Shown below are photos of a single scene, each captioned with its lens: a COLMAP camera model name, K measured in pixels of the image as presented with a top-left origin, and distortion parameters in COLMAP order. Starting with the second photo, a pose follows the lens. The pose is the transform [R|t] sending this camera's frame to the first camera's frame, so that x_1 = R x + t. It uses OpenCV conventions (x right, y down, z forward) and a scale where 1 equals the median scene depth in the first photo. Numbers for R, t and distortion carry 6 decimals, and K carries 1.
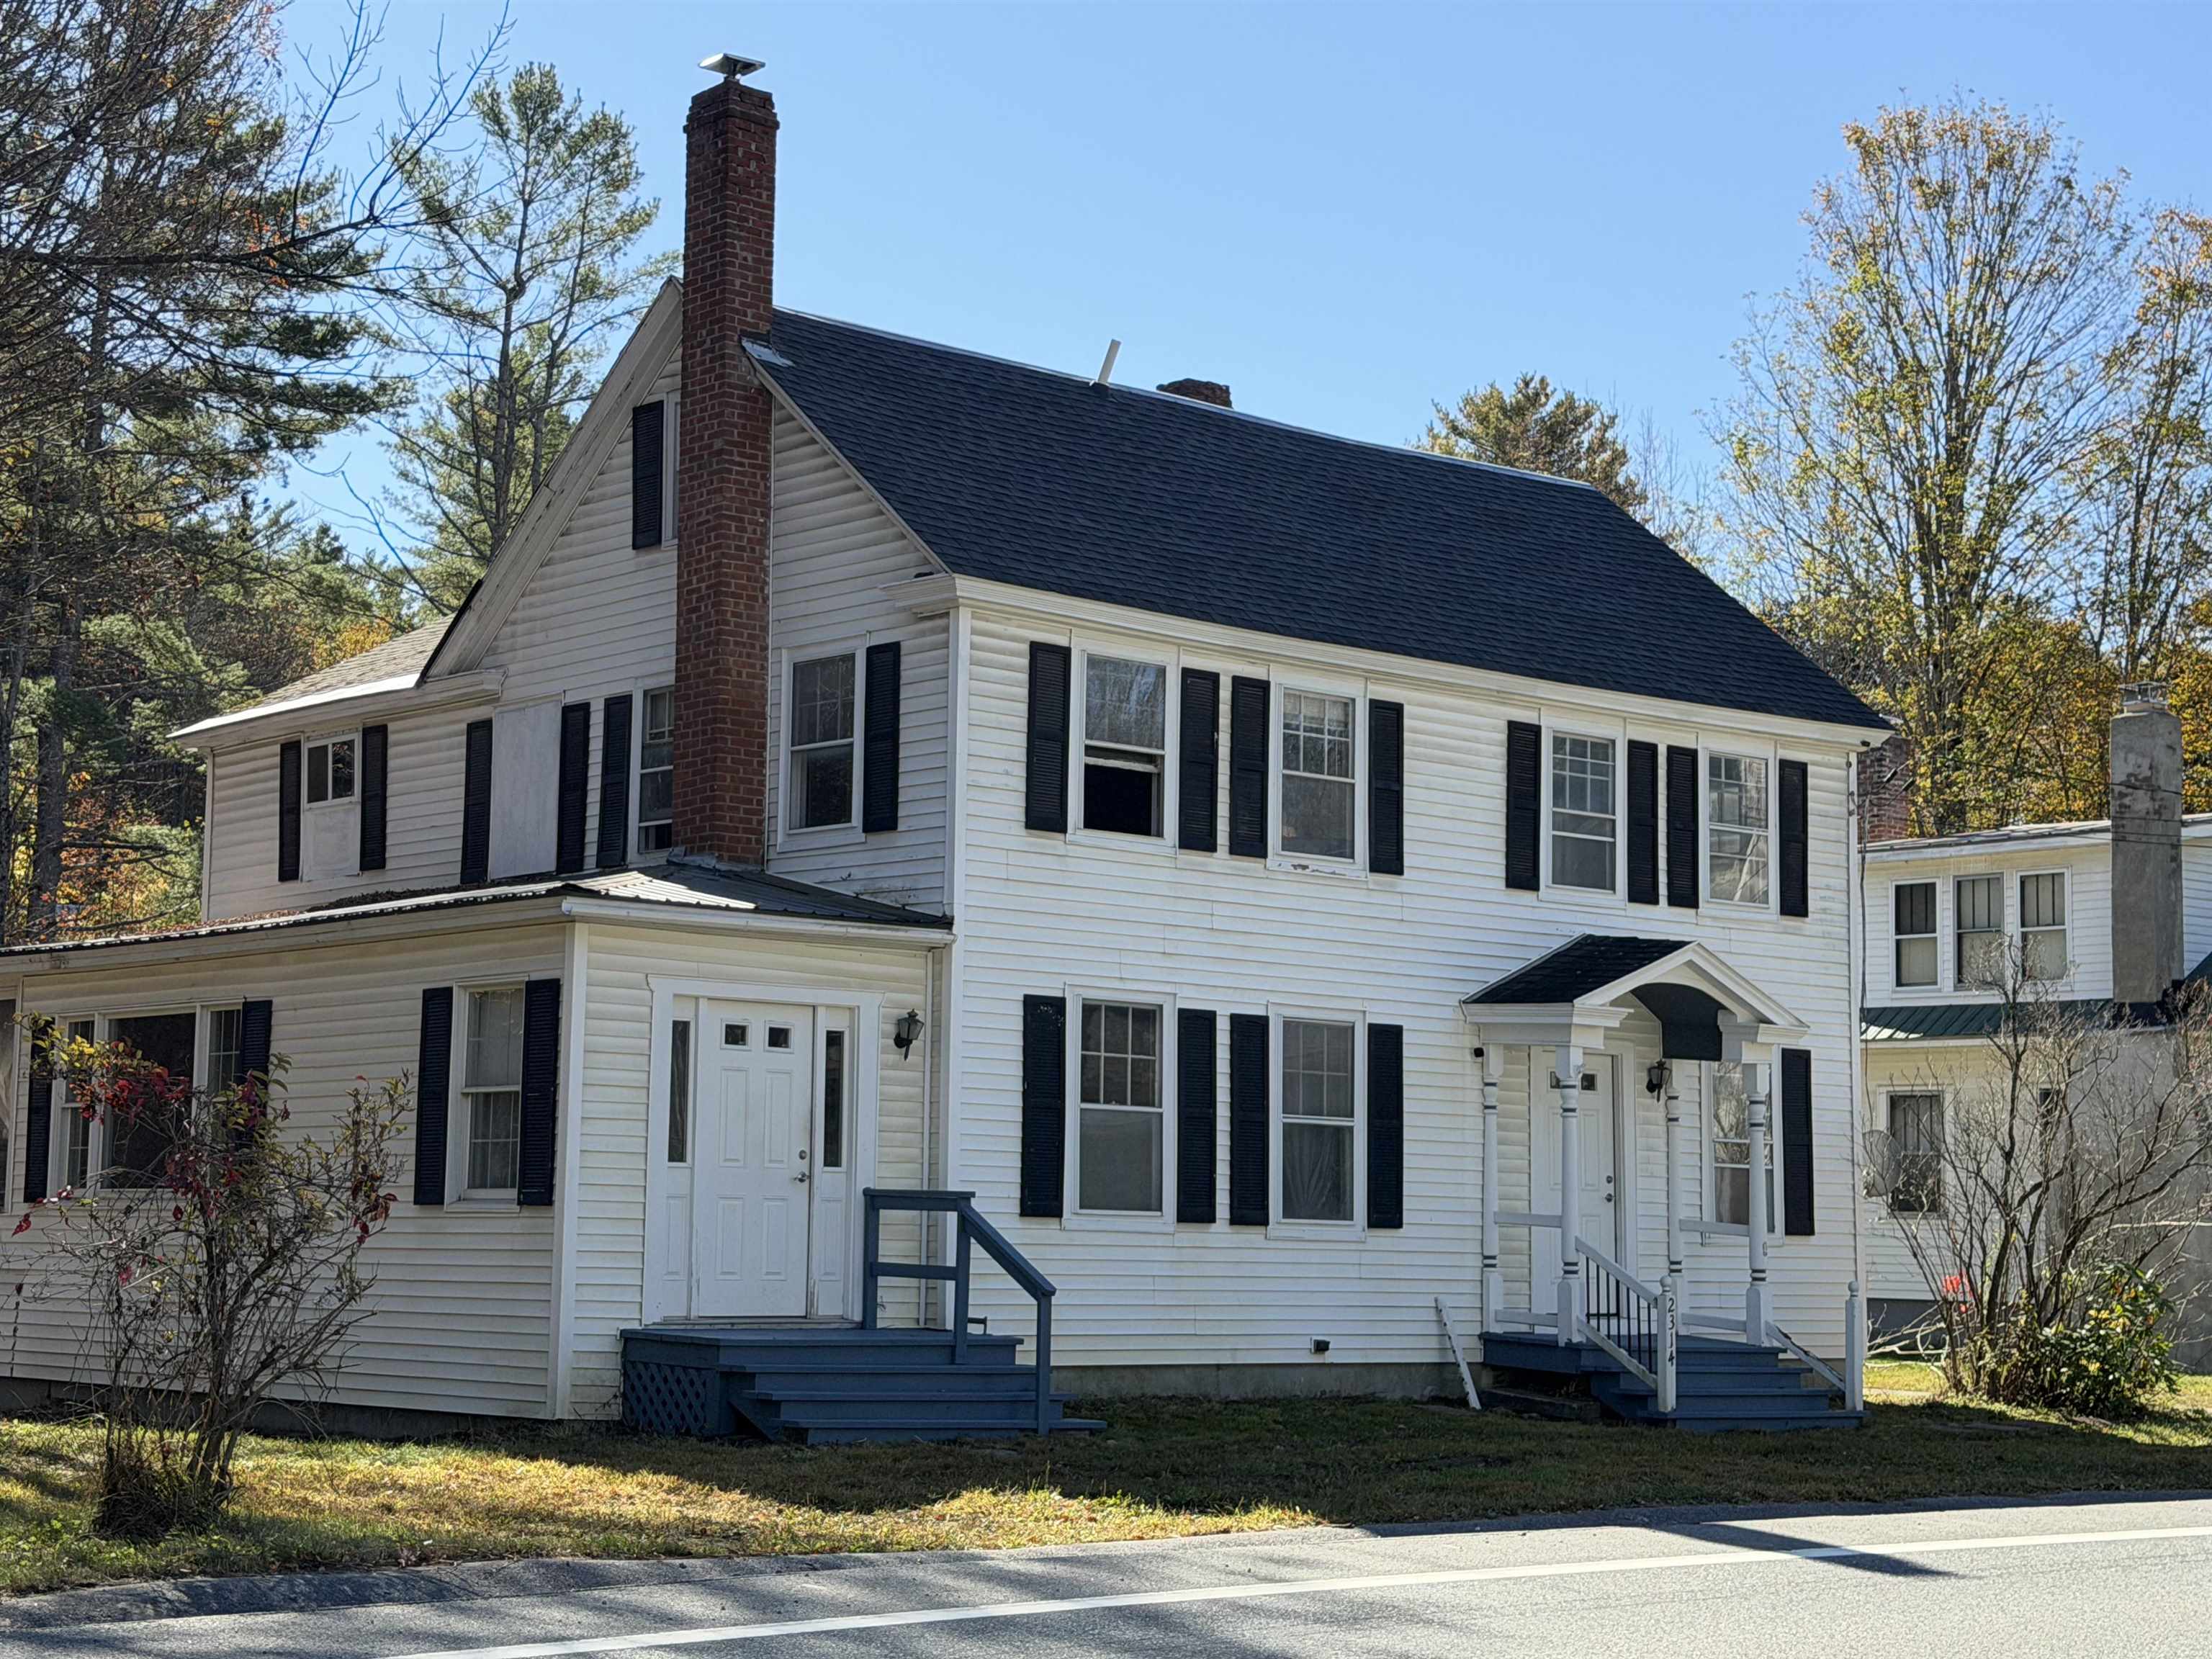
lens RADIAL K [[3586.5, 0, 1105.9], [0, 3586.5, 826.3], [0, 0, 1]] dist [0.012355, 0.000000]
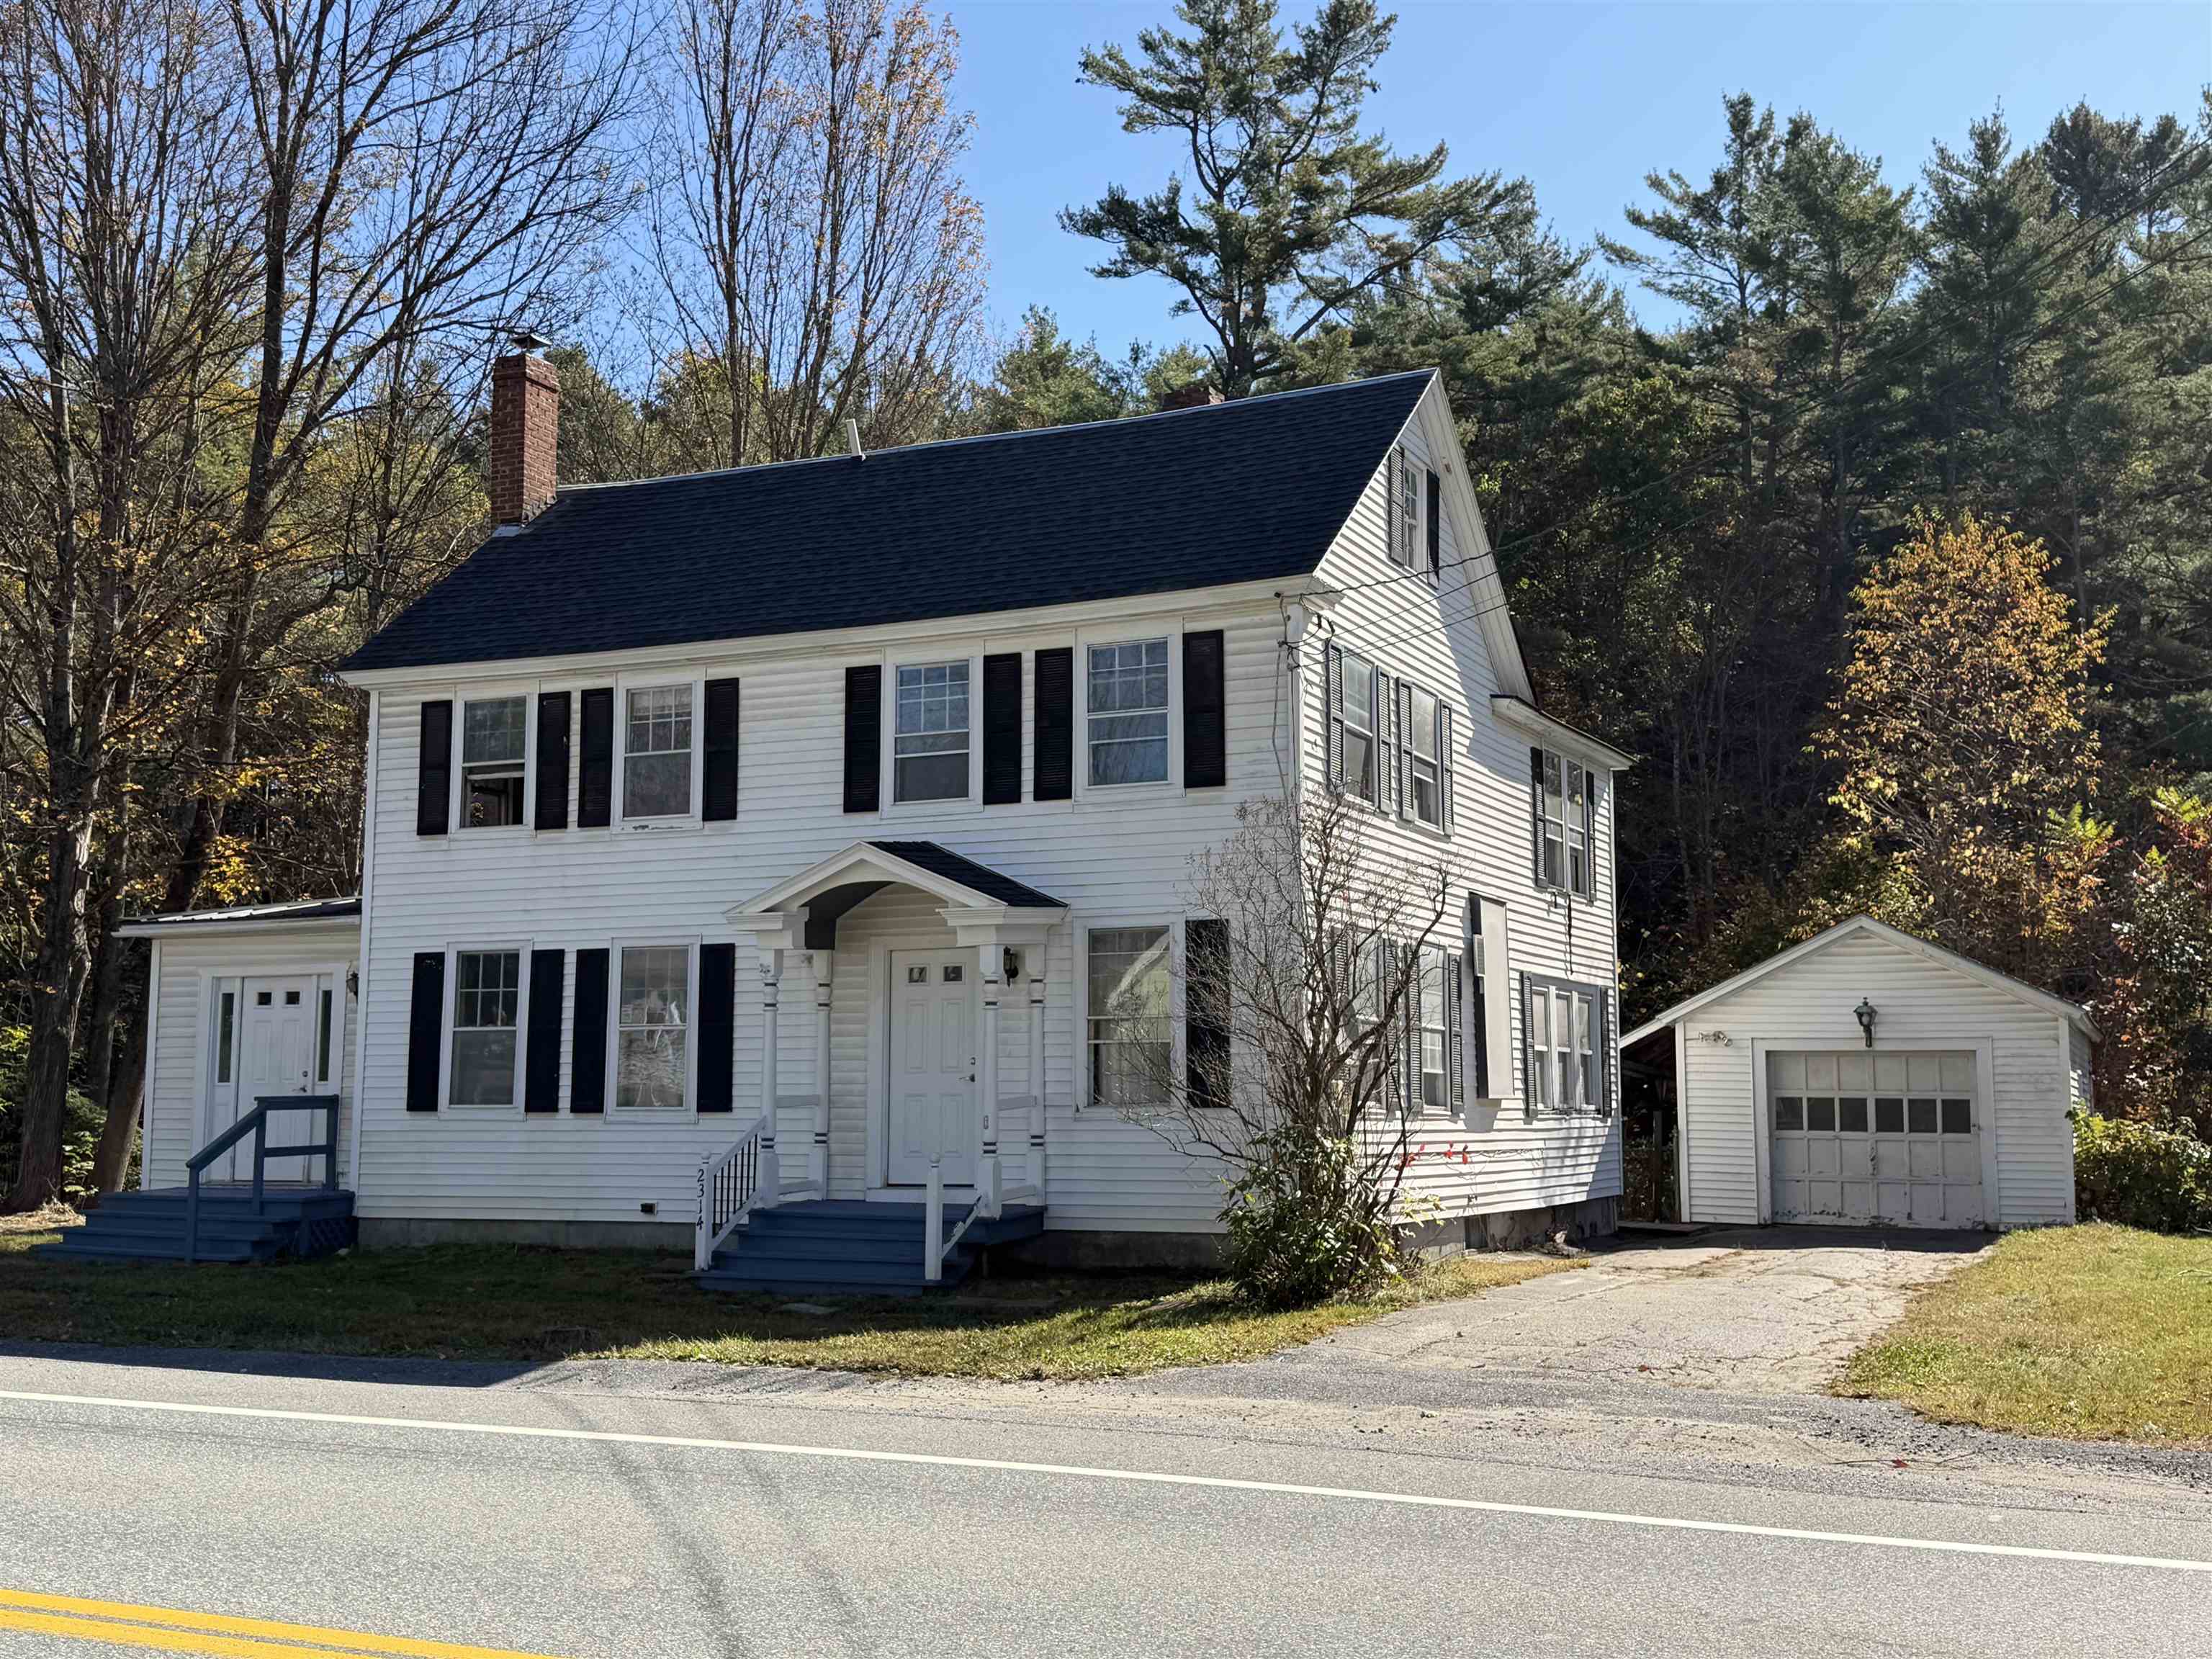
lens RADIAL K [[2429.2, 0, 1105.3], [0, 2429.2, 837.0], [0, 0, 1]] dist [0.134287, 0.000000]
pose [[0.390992, -0.121610, -0.912325, 0.914440], [0.109573, 0.990333, -0.085049, 0.107157], [0.913849, -0.066713, 0.400537, 0.815114]]
